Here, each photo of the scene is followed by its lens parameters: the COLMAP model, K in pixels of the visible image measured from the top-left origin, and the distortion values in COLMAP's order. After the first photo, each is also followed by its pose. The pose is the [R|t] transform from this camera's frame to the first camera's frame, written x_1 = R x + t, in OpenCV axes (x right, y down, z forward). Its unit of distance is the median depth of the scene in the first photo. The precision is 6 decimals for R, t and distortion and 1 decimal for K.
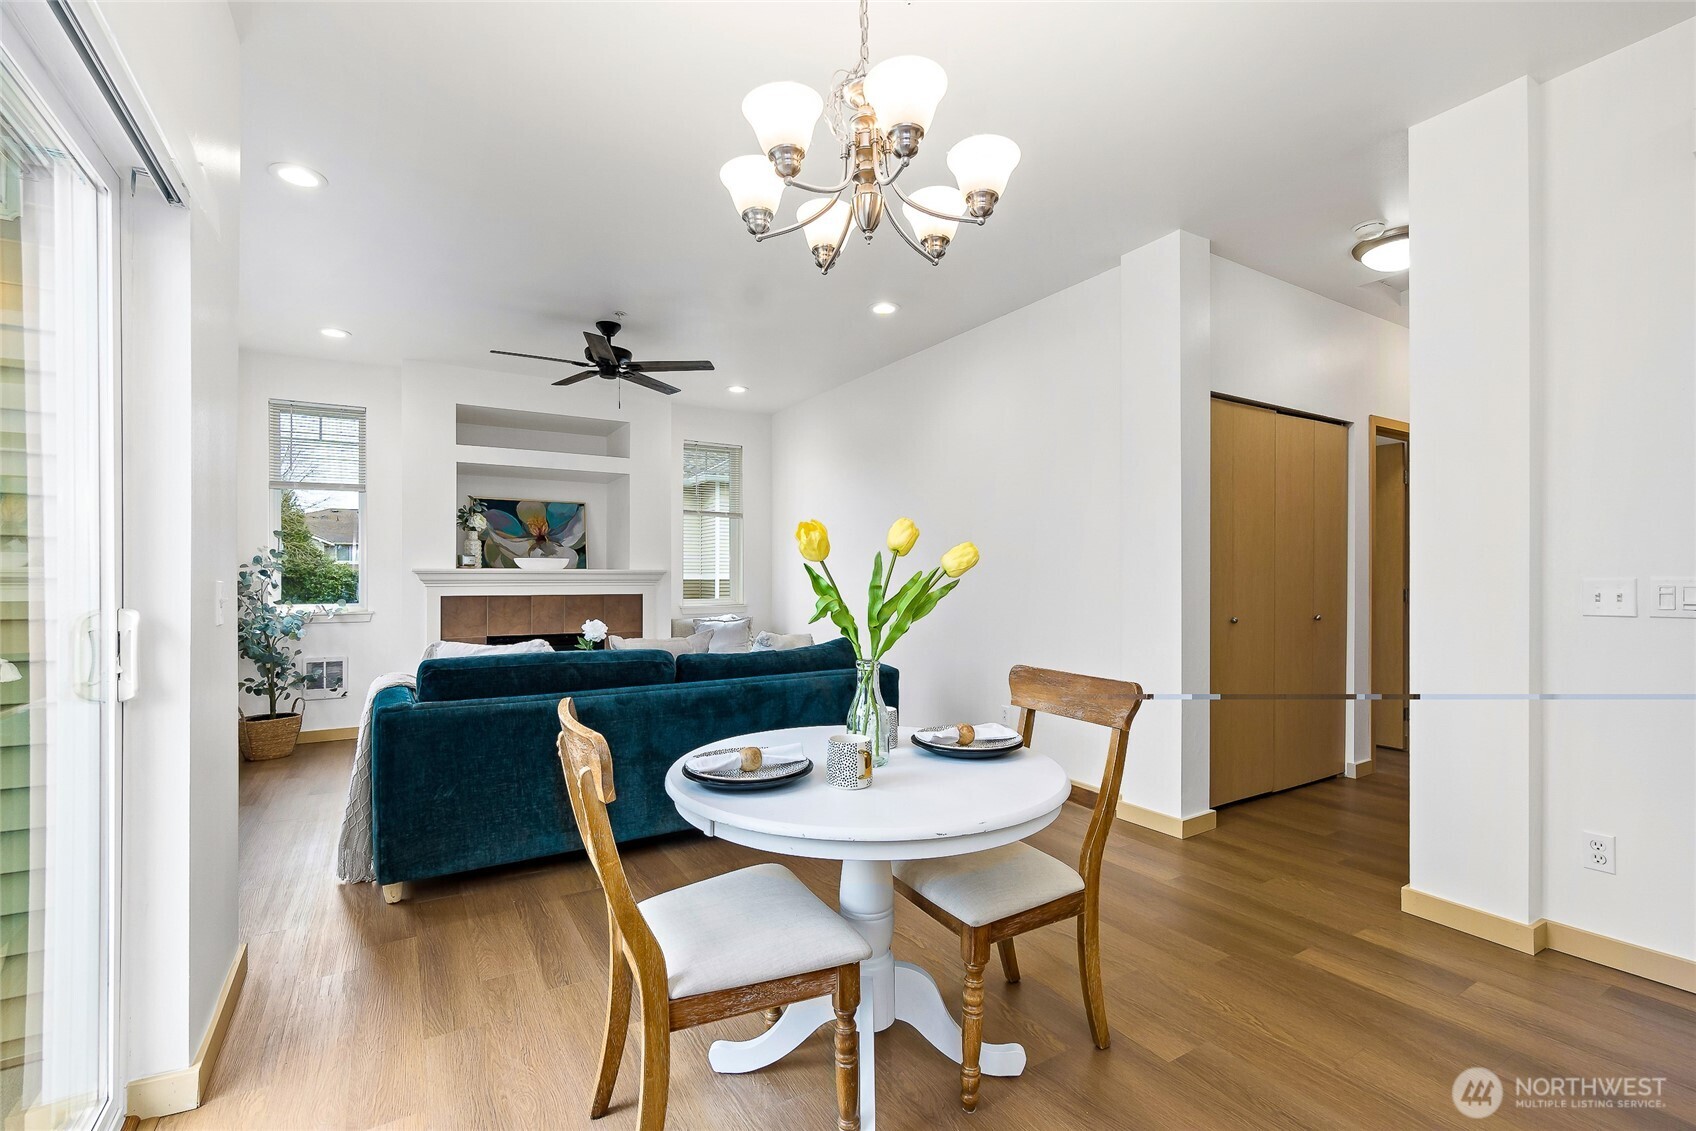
lens RADIAL K [[743.1, 0, 849.1], [0, 743.1, 582.1], [0, 0, 1]] dist [-0.001470, -0.000267]
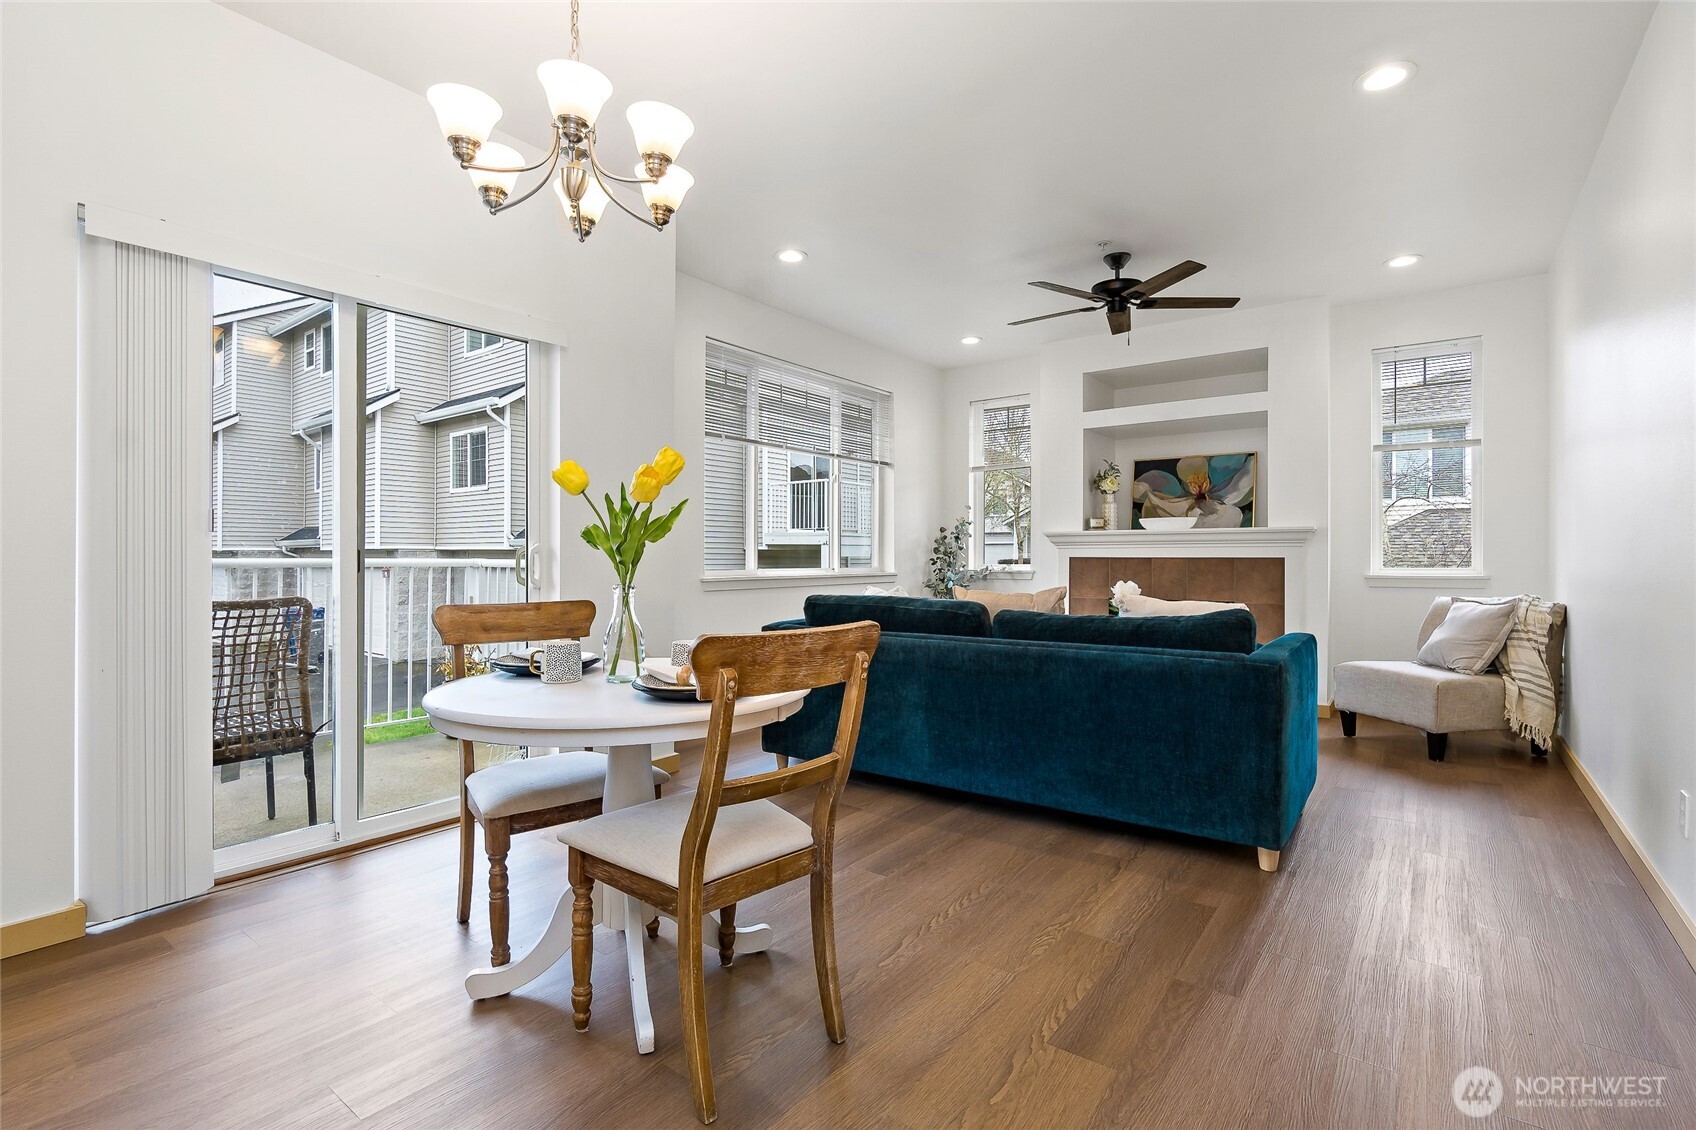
lens RADIAL K [[787.8, 0, 842.6], [0, 787.8, 568.7], [0, 0, 1]] dist [-0.013214, -0.000068]
pose [[0.366679, 0.013233, -0.930254, 0.371307], [-0.005035, 0.999912, 0.012239, 0.022602], [0.930334, 0.000196, 0.366713, 0.278875]]
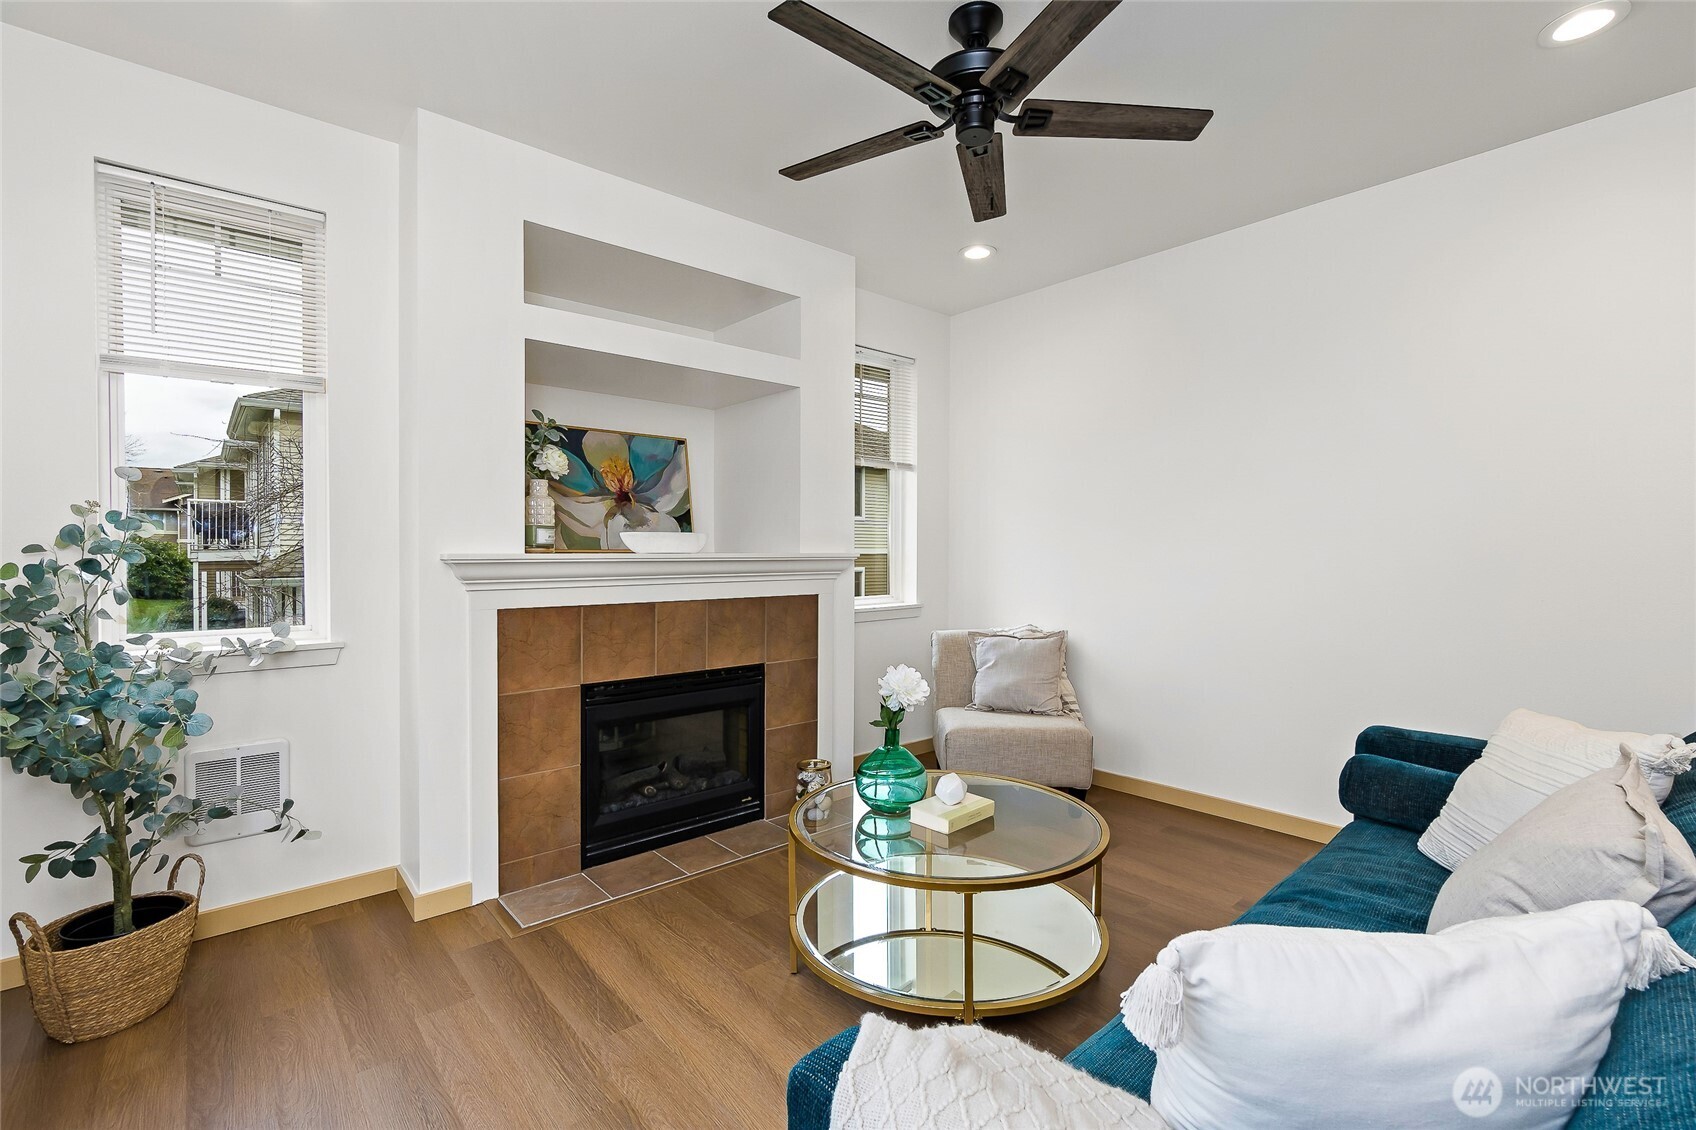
lens RADIAL K [[752.8, 0, 848.0], [0, 752.8, 565.0], [0, 0, 1]] dist [-0.000169, 0.000051]
pose [[0.985895, -0.002160, 0.167353, -0.396078], [-0.000086, 0.999910, 0.013412, -0.016712], [-0.167367, -0.013238, 0.985806, 0.461777]]
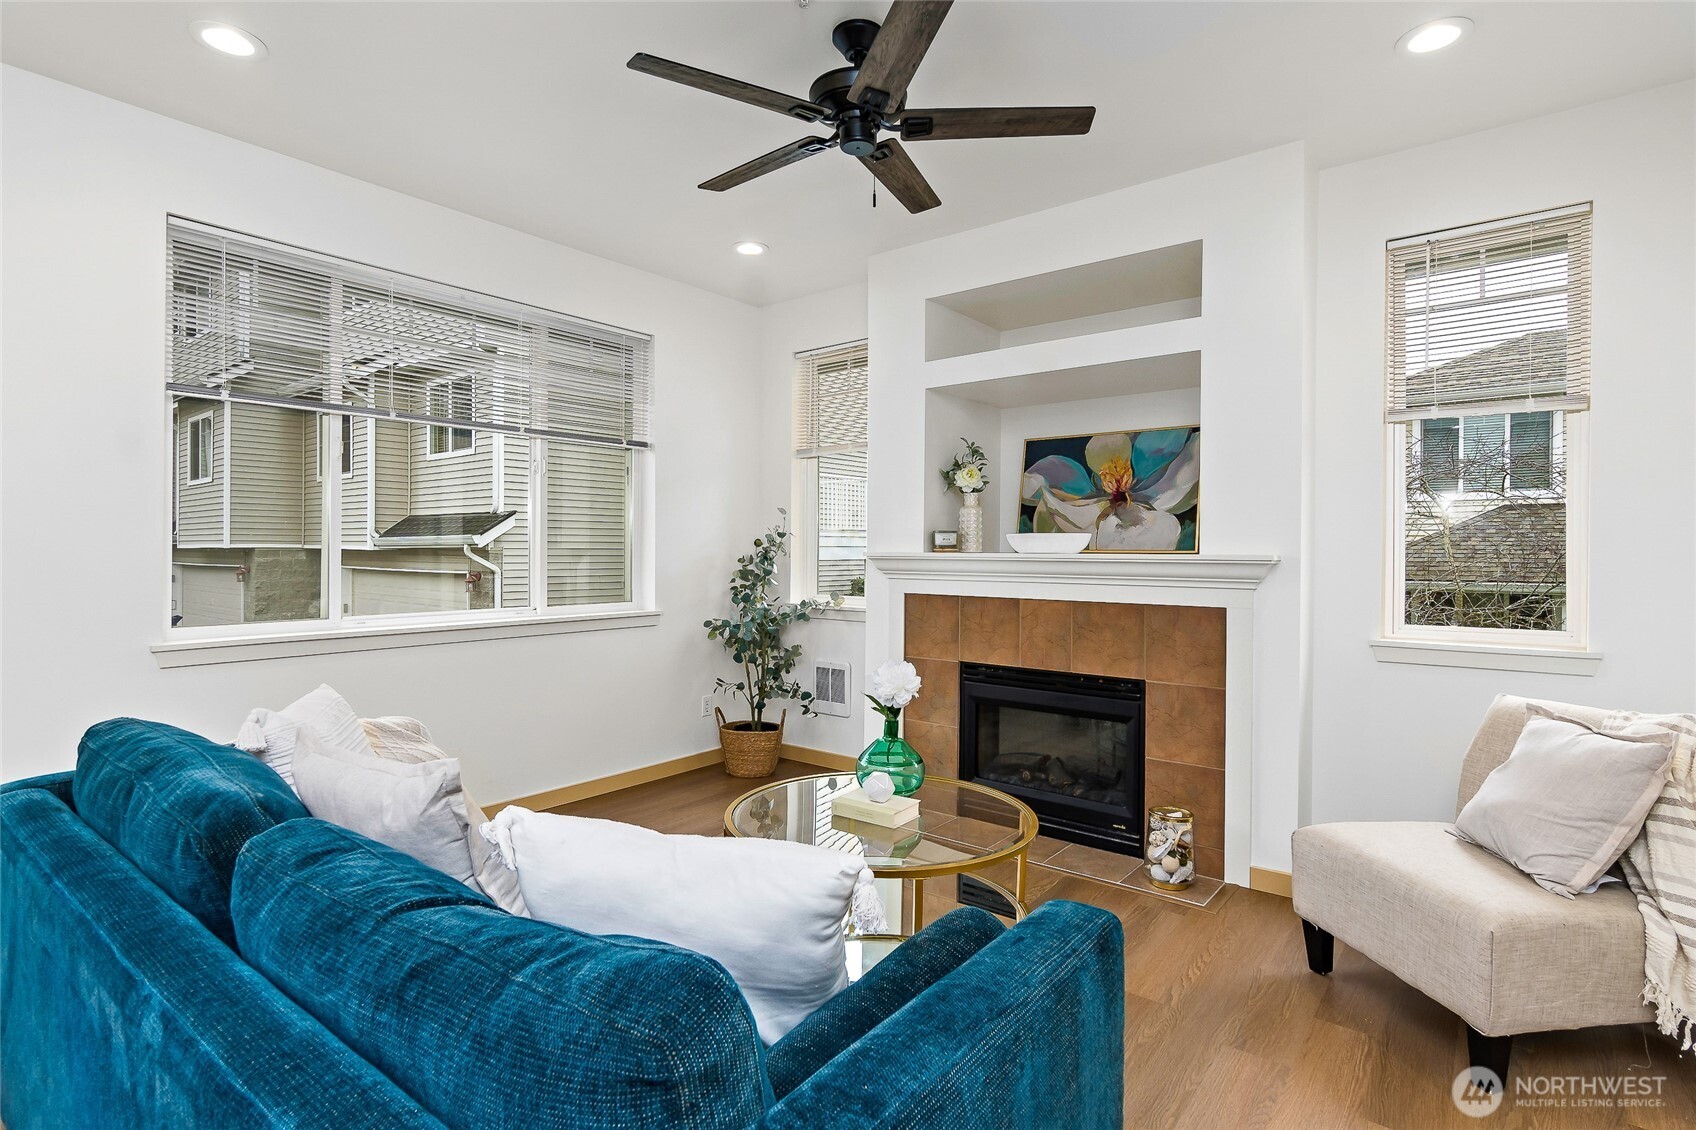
lens RADIAL K [[836.2, 0, 848.0], [0, 836.2, 565.0], [0, 0, 1]] dist [-0.000794, -0.000796]
pose [[0.342475, 0.020012, -0.939314, 0.137375], [-0.009490, 0.999796, 0.017841, -0.019131], [0.939479, 0.002804, 0.342595, 0.679266]]
